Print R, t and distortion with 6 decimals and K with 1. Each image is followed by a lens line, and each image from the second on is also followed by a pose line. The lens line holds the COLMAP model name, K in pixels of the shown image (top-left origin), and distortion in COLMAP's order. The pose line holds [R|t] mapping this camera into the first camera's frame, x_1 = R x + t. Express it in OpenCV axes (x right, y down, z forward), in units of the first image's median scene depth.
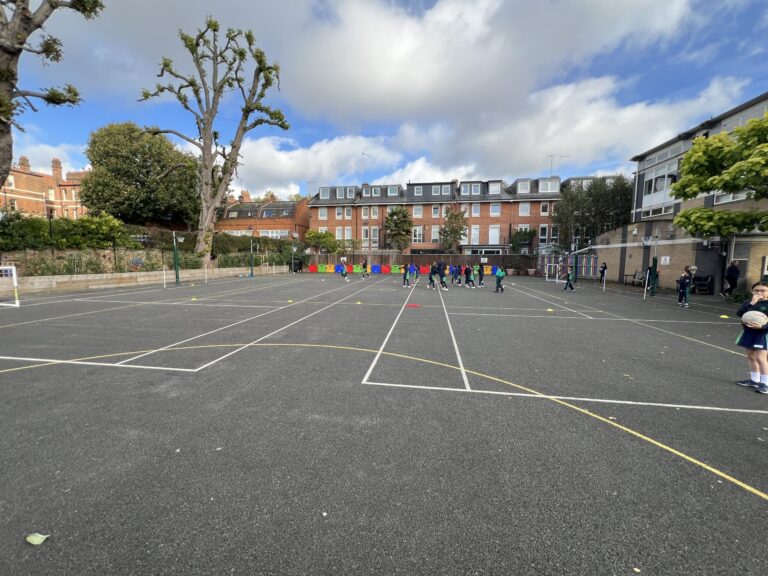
lens RADIAL K [[305.8, 0, 380.5], [0, 305.8, 282.8], [0, 0, 1]] dist [0.000633, -0.000260]
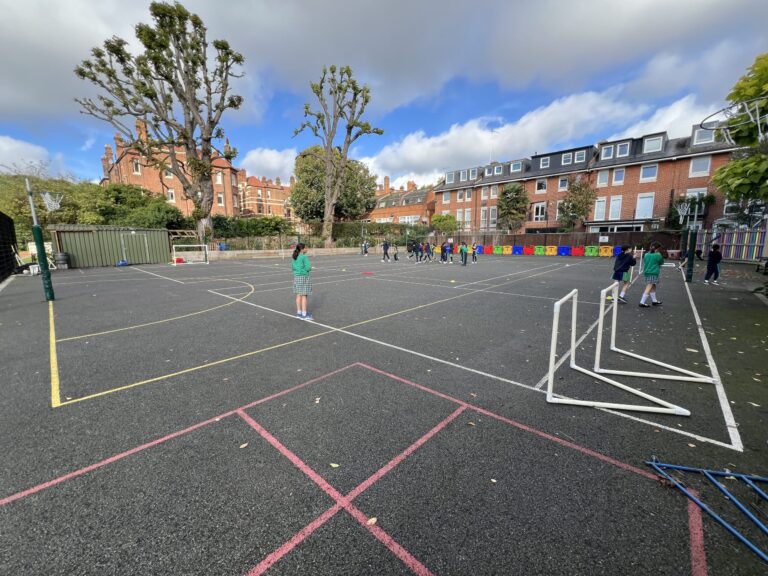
lens RADIAL K [[305.8, 0, 382.7], [0, 305.8, 282.1], [0, 0, 1]] dist [0.000633, -0.000260]
pose [[0.830760, 0.061471, -0.553226, 0.266290], [-0.032232, 0.997528, 0.062437, 0.008617], [0.555697, -0.034039, 0.830688, -0.023667]]
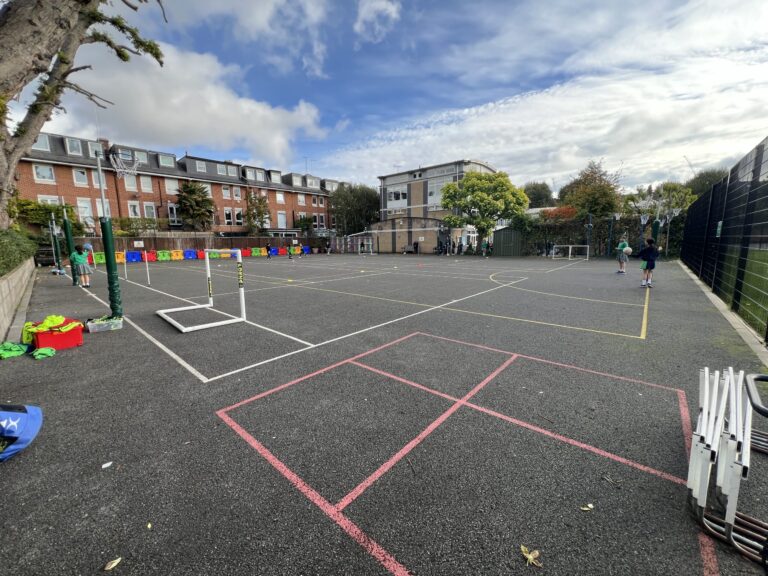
lens RADIAL K [[305.8, 0, 383.2], [0, 305.8, 287.8], [0, 0, 1]] dist [0.000633, -0.000260]
pose [[0.538911, -0.141350, 0.830418, -0.418105], [0.085687, 0.989906, 0.112890, -0.002156], [-0.837993, 0.010318, 0.545583, 0.063233]]
